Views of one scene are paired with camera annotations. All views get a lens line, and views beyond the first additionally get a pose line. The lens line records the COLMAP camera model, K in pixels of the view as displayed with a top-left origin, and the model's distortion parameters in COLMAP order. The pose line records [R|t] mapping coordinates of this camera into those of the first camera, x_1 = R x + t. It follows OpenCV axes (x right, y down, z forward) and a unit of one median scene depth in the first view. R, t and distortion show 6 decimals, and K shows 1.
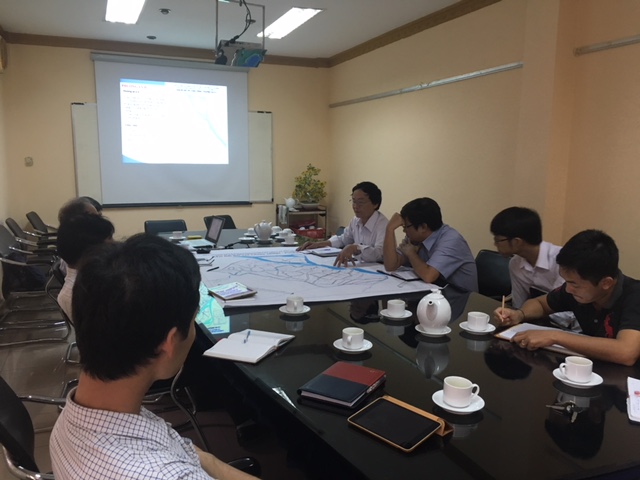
lens RADIAL K [[547.1, 0, 320.0], [0, 547.1, 240.0], [0, 0, 1]] dist [0.081088, -0.088608]
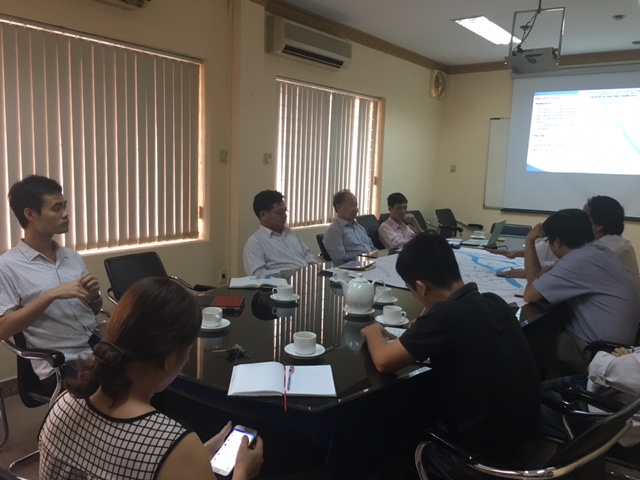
lens RADIAL K [[547.1, 0, 320.0], [0, 547.1, 240.0], [0, 0, 1]] dist [0.081088, -0.088608]
pose [[0.516658, 0.130727, -0.846153, 0.361684], [-0.154478, 0.986289, 0.058054, -0.009492], [0.842141, 0.100717, 0.529768, 0.116028]]
